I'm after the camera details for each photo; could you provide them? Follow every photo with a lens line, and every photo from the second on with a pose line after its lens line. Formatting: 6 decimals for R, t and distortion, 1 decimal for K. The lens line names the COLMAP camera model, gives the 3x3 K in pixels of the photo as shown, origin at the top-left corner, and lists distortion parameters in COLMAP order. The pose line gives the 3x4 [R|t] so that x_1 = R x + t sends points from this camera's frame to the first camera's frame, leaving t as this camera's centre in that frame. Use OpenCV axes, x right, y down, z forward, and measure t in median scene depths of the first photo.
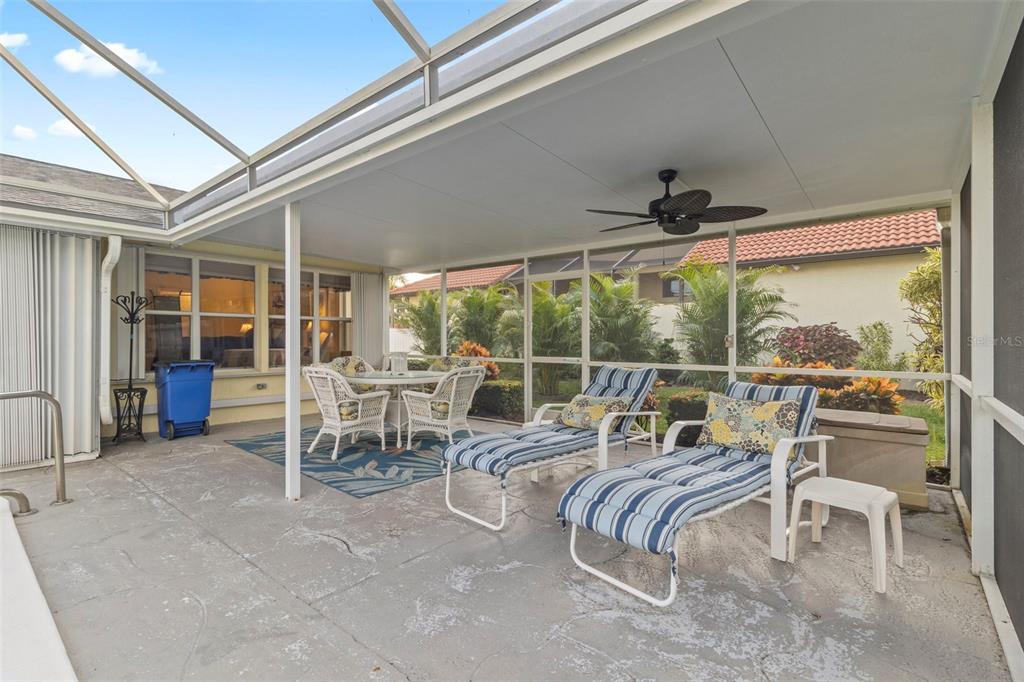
lens RADIAL K [[478.8, 0, 504.9], [0, 478.8, 342.0], [0, 0, 1]] dist [-0.002493, 0.001733]
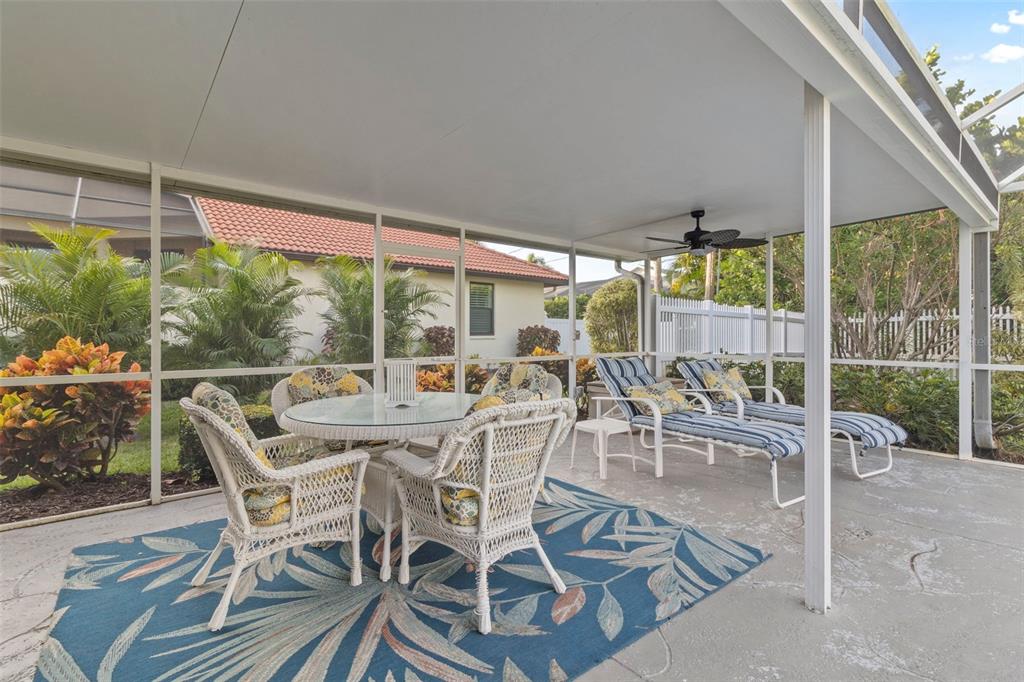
lens RADIAL K [[478.8, 0, 509.6], [0, 478.8, 336.4], [0, 0, 1]] dist [-0.002493, 0.001733]
pose [[0.176466, -0.014439, 0.984201, -0.974119], [0.006293, 0.999889, 0.013541, -0.014524], [-0.984287, 0.003804, 0.176537, 1.138492]]
